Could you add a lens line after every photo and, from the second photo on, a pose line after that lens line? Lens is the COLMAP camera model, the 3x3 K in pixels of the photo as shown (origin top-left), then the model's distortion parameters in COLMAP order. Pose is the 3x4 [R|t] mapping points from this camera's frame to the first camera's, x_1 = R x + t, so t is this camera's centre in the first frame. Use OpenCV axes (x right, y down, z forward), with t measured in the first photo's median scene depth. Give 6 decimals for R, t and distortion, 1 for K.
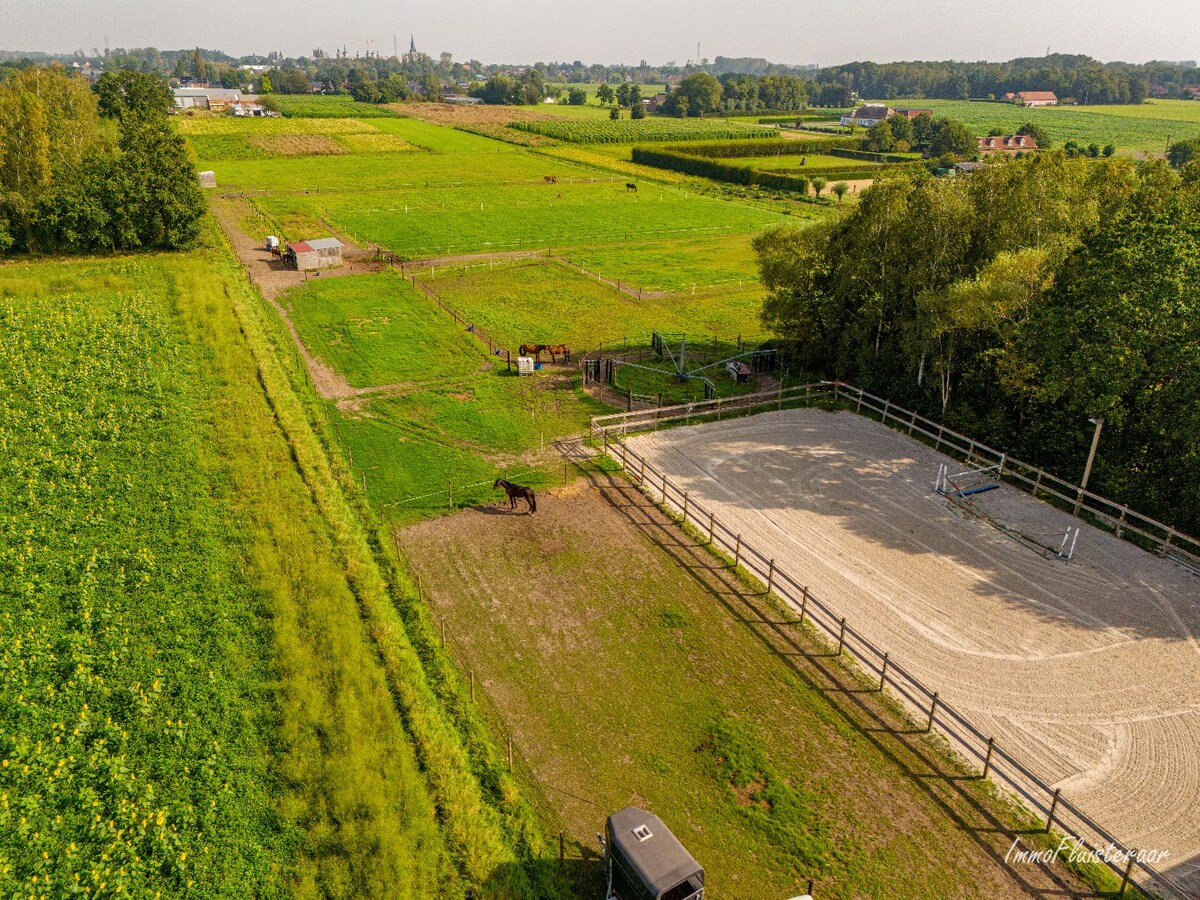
lens RADIAL K [[922.5, 0, 600.0], [0, 922.5, 450.0], [0, 0, 1]] dist [0.088982, -0.066004]
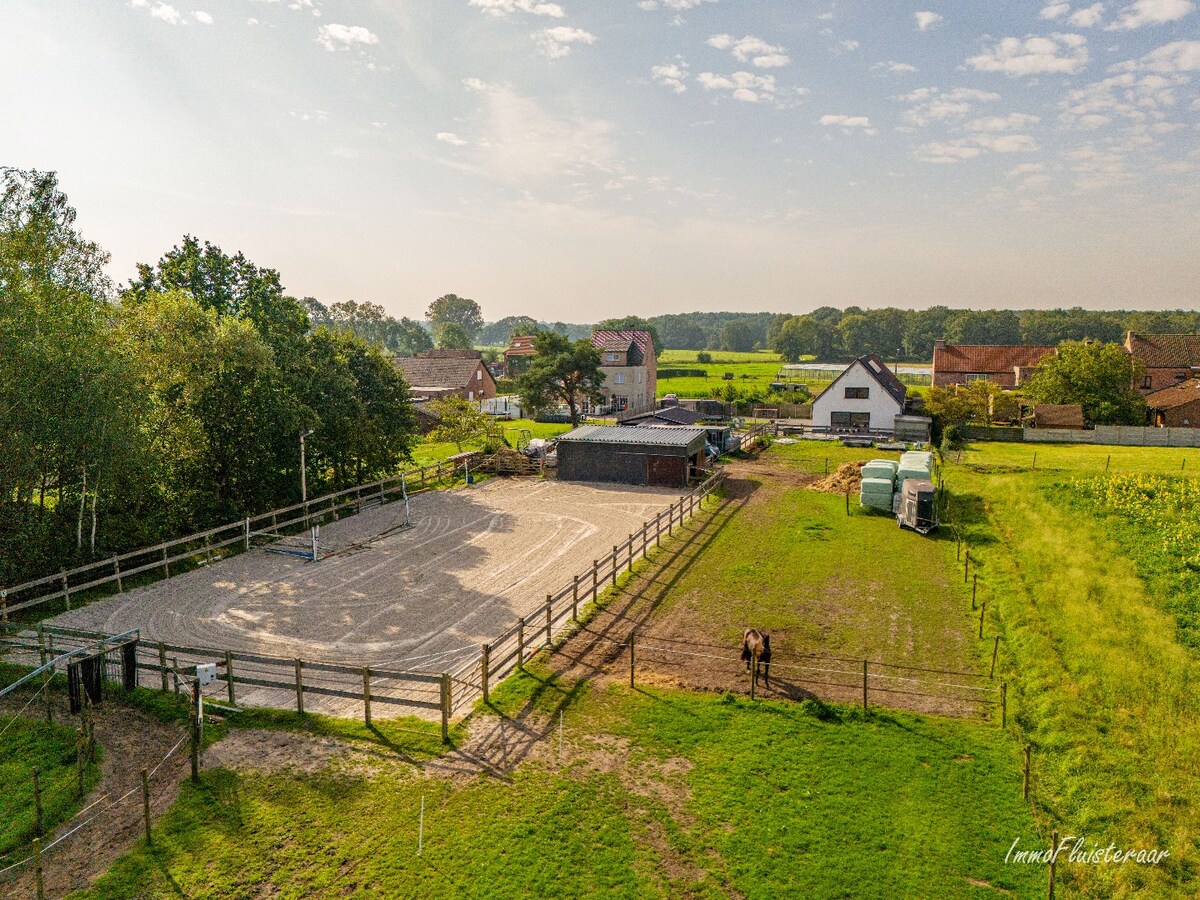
lens RADIAL K [[922.5, 0, 600.0], [0, 922.5, 450.0], [0, 0, 1]] dist [0.088982, -0.066004]
pose [[-0.748782, -0.094959, 0.655979, -0.366039], [0.240747, 0.883128, 0.402647, -0.311465], [-0.617548, 0.459420, -0.638410, 1.275128]]
